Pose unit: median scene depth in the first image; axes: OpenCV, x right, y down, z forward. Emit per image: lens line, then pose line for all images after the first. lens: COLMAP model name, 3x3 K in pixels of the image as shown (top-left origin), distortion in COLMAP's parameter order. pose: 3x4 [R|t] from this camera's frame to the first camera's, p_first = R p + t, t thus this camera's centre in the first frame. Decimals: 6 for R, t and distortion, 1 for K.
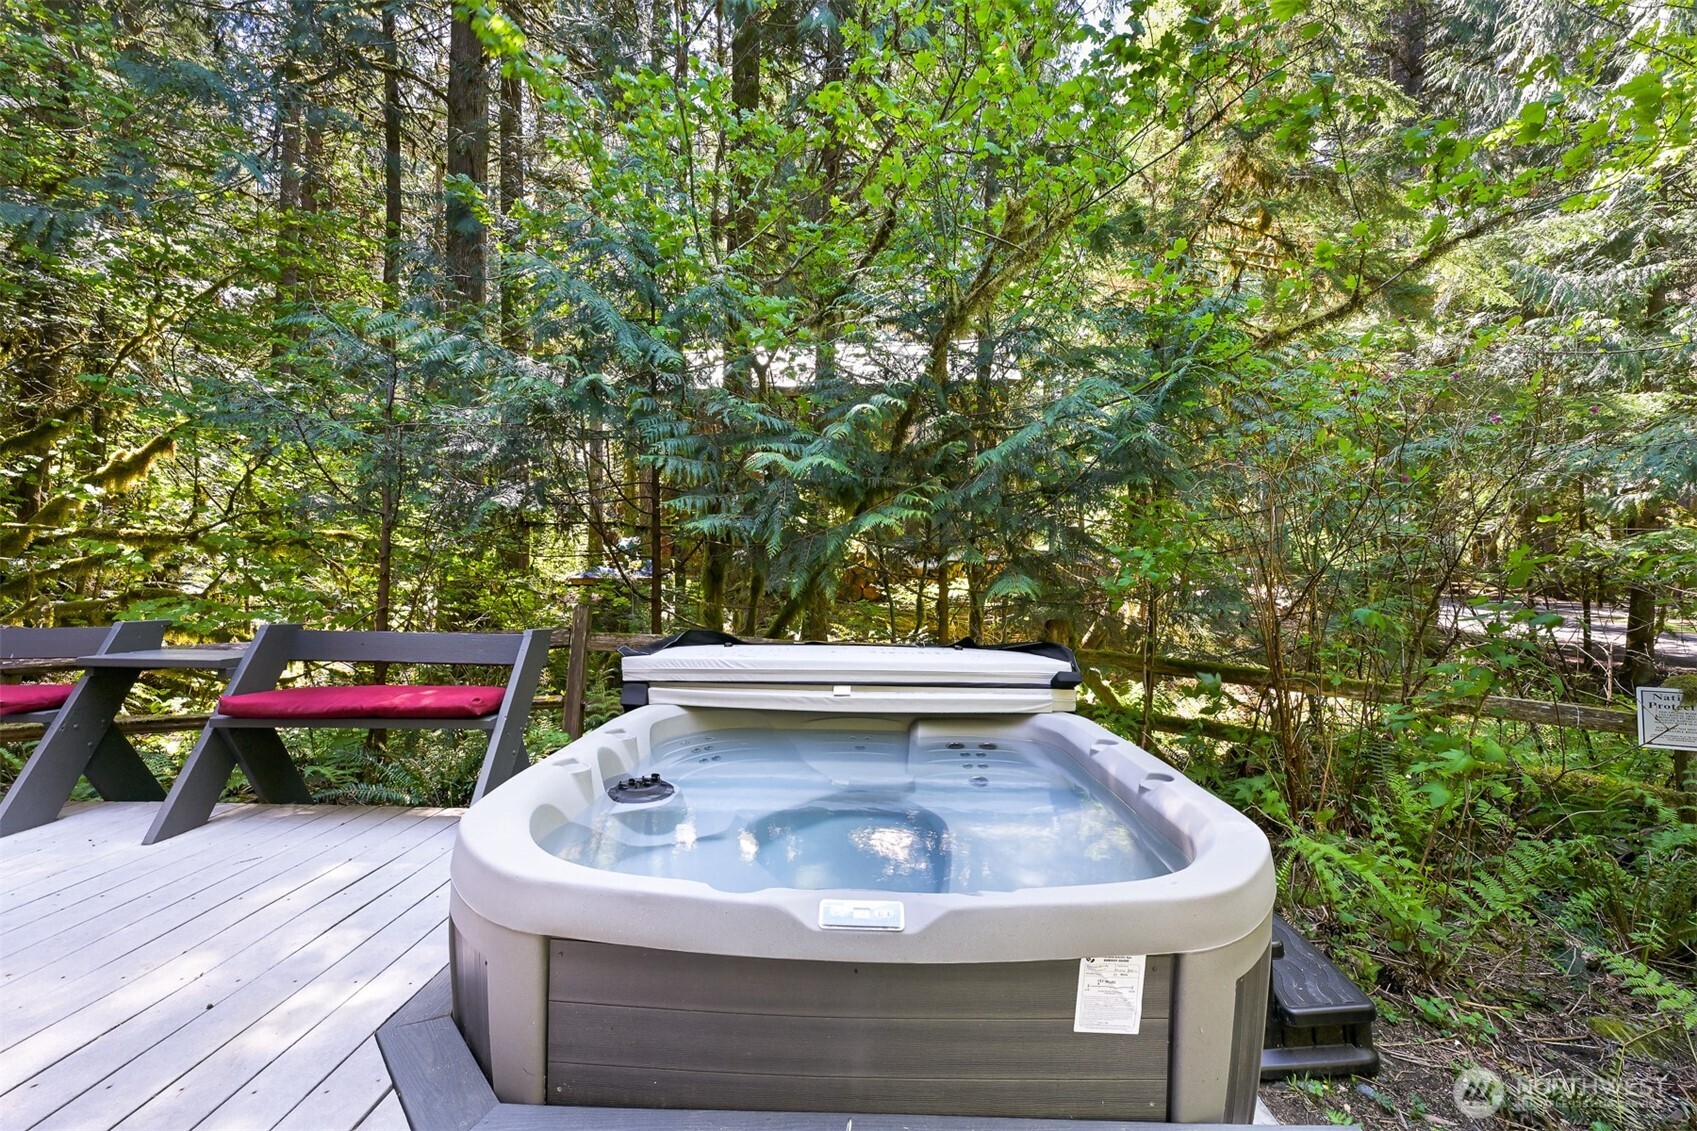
lens RADIAL K [[675.0, 0, 857.8], [0, 675.0, 567.8], [0, 0, 1]] dist [-0.002946, -0.000188]
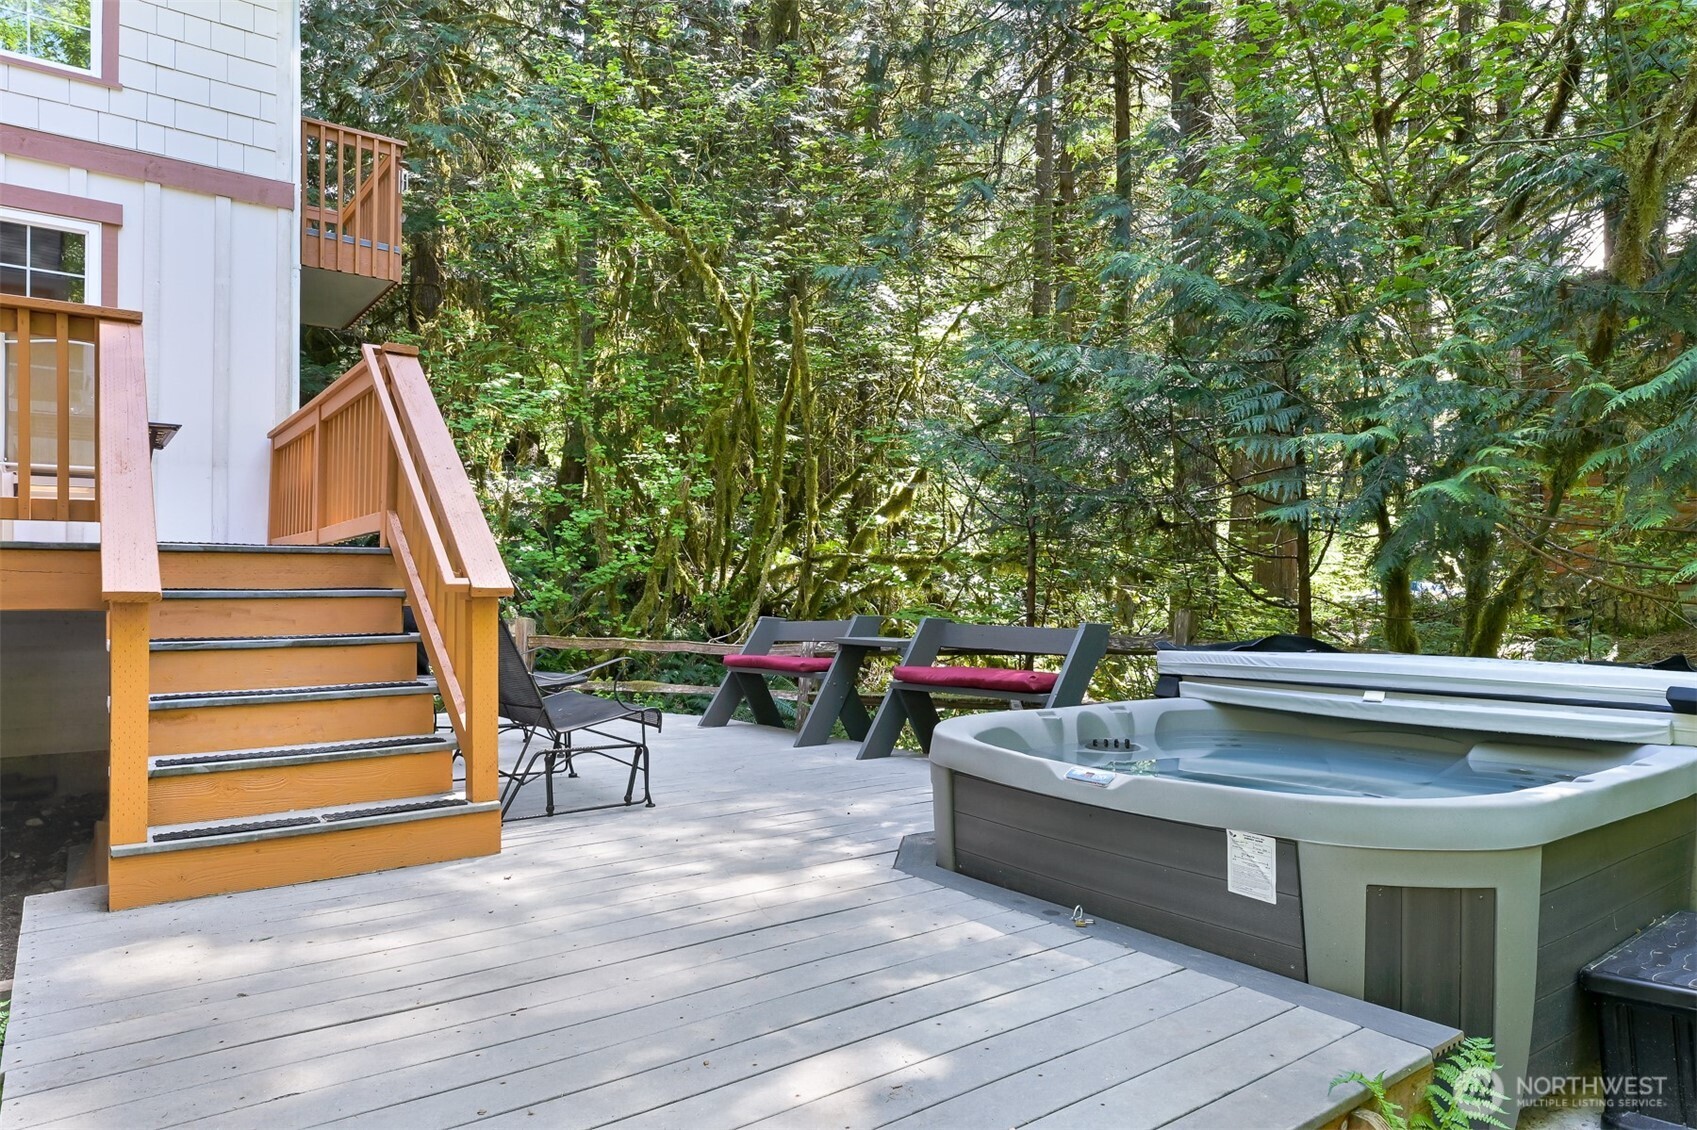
lens RADIAL K [[1028.7, 0, 850.9], [0, 1028.7, 580.9], [0, 0, 1]] dist [-0.008345, 0.001474]
pose [[0.610098, -0.024478, -0.791948, 0.611710], [0.015537, 0.999700, -0.018929, 0.049611], [0.792174, -0.000756, 0.610295, -0.328000]]
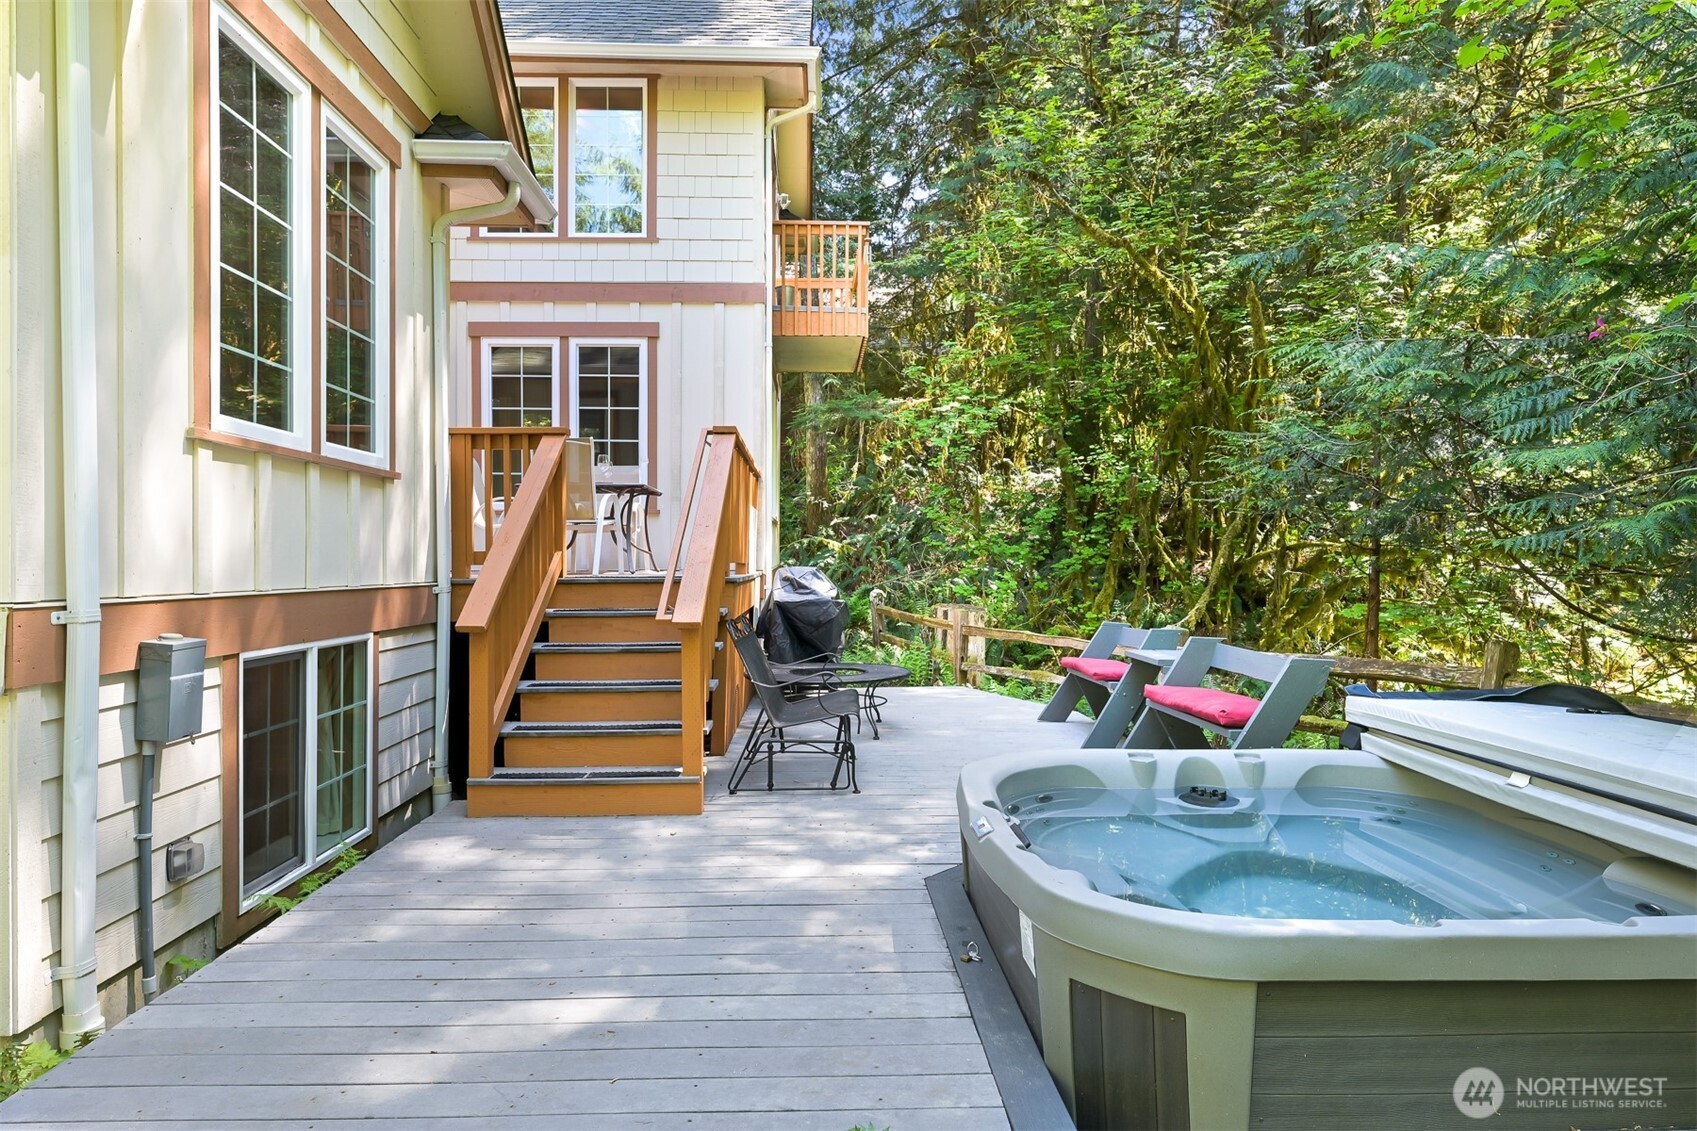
lens RADIAL K [[975.9, 0, 843.1], [0, 975.9, 561.5], [0, 0, 1]] dist [-0.007646, -0.002121]
pose [[0.037045, -0.013247, -0.999226, 0.980270], [0.011857, 0.999848, -0.012816, -0.043890], [0.999243, -0.011373, 0.037196, 0.254165]]
